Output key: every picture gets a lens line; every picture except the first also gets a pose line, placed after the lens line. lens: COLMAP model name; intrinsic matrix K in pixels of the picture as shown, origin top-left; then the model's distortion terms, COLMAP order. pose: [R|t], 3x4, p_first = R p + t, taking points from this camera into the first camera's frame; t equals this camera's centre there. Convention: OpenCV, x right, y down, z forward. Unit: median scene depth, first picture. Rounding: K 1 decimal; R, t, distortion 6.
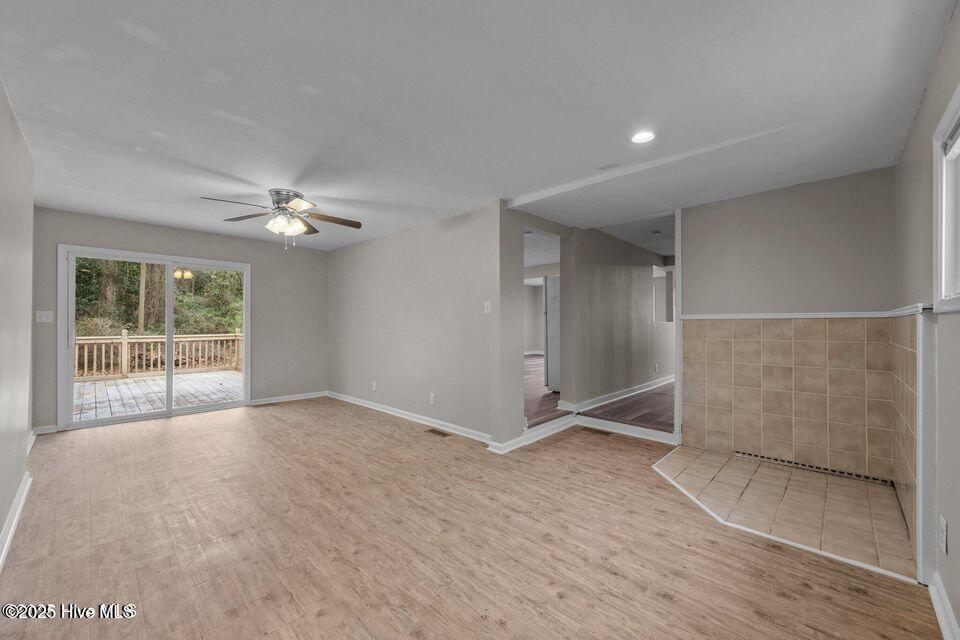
lens RADIAL K [[379.1, 0, 481.2], [0, 379.1, 324.2], [0, 0, 1]] dist [0.004343, 0.000536]
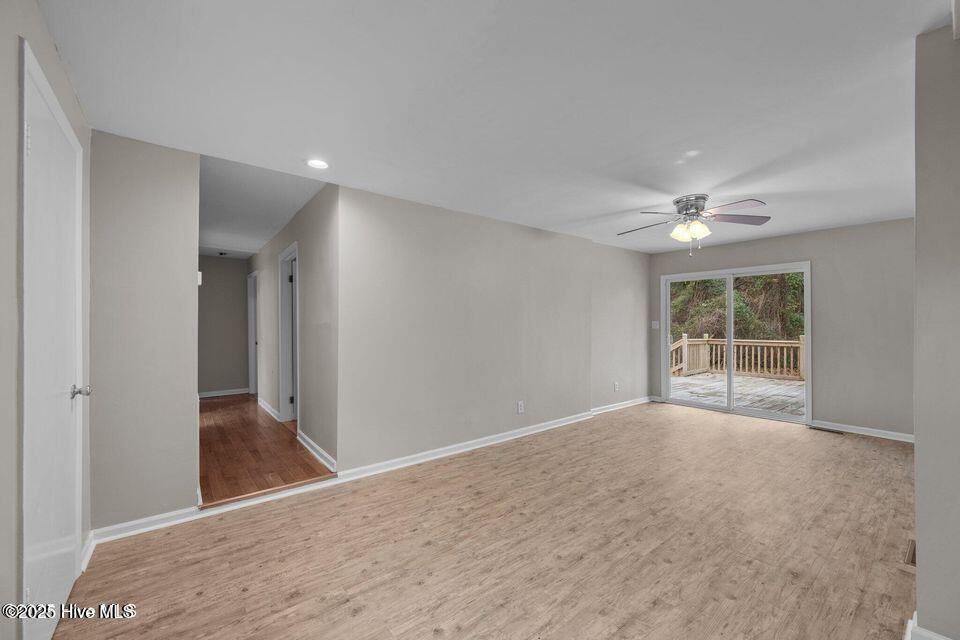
lens RADIAL K [[379.1, 0, 481.1], [0, 379.1, 321.0], [0, 0, 1]] dist [0.004343, 0.000536]
pose [[-0.129004, -0.017801, -0.991484, 0.680623], [-0.002149, 0.999842, -0.017671, -0.008350], [0.991642, -0.000149, -0.129022, 0.745488]]
